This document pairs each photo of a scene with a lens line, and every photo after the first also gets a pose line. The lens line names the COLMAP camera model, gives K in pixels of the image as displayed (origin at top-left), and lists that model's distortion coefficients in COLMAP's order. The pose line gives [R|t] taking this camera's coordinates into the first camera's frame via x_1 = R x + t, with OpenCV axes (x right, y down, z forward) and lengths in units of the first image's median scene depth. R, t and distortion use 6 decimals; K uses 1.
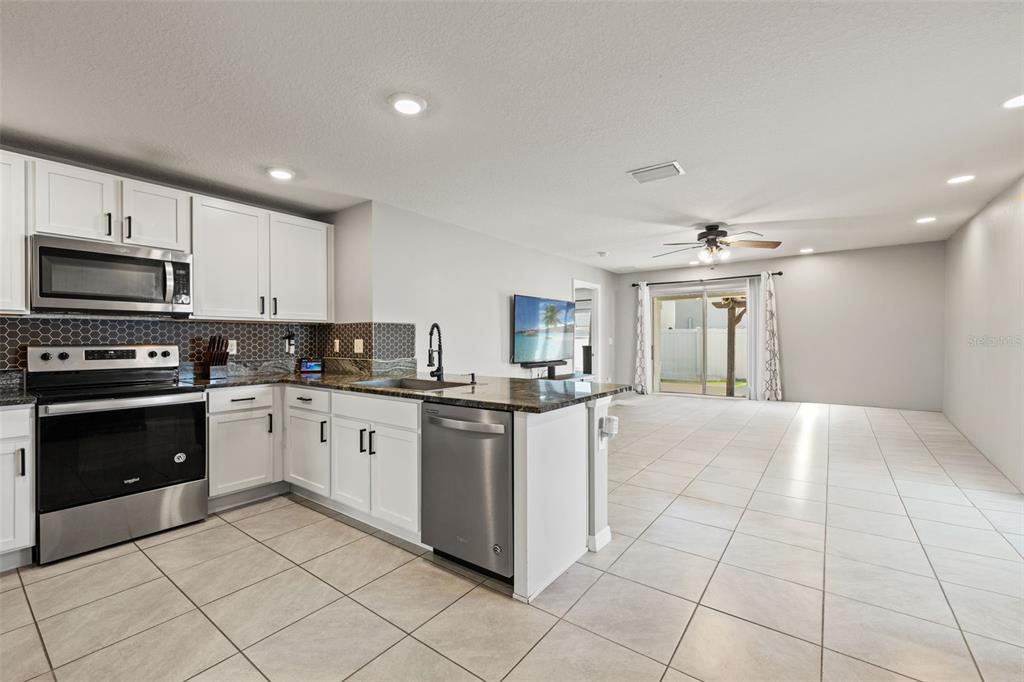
lens RADIAL K [[426.5, 0, 510.8], [0, 426.5, 340.7], [0, 0, 1]] dist [0.000191, 0.000055]
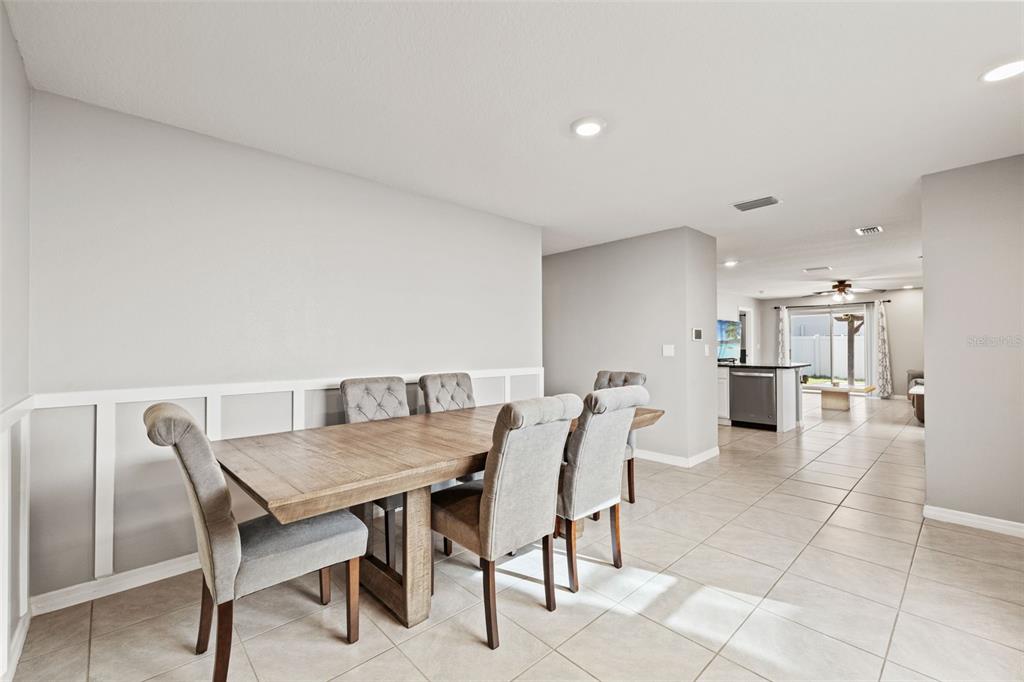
lens RADIAL K [[426.5, 0, 510.8], [0, 426.5, 340.7], [0, 0, 1]] dist [0.000191, 0.000055]
pose [[0.982875, -0.001263, -0.184270, -0.668245], [-0.001298, 0.999904, -0.013774, 0.006504], [0.184269, 0.013777, 0.982779, -1.198175]]
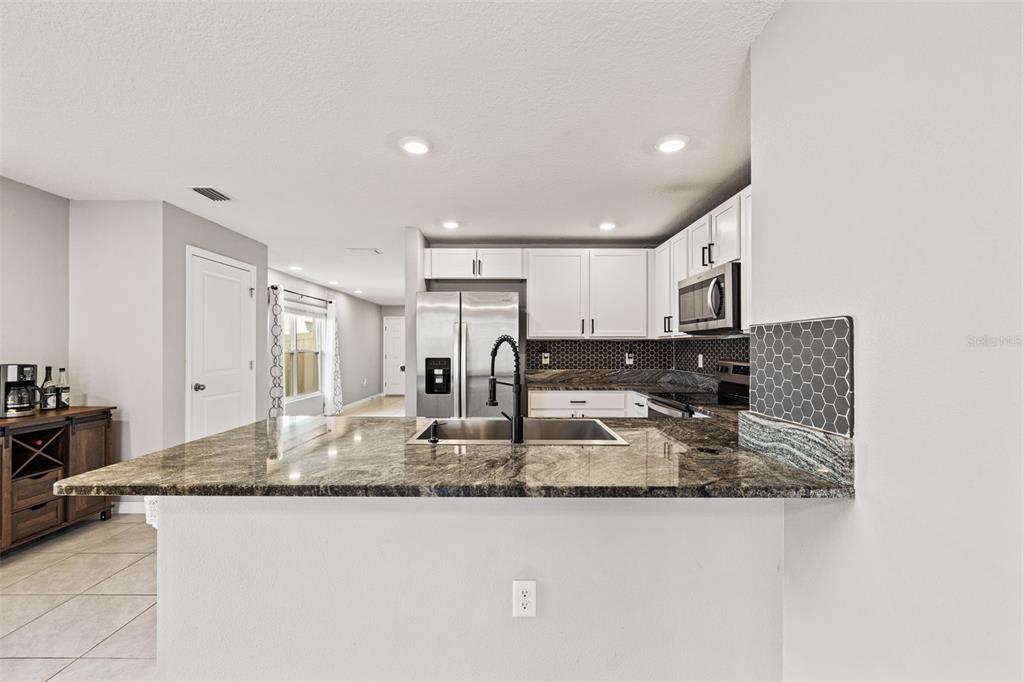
lens RADIAL K [[429.8, 0, 507.8], [0, 429.8, 346.6], [0, 0, 1]] dist [0.011563, 0.000009]
pose [[-0.800707, -0.000002, -0.599056, 0.134862], [-0.000877, 0.999999, 0.001169, -0.020916], [0.599055, 0.001461, -0.800706, 1.167401]]
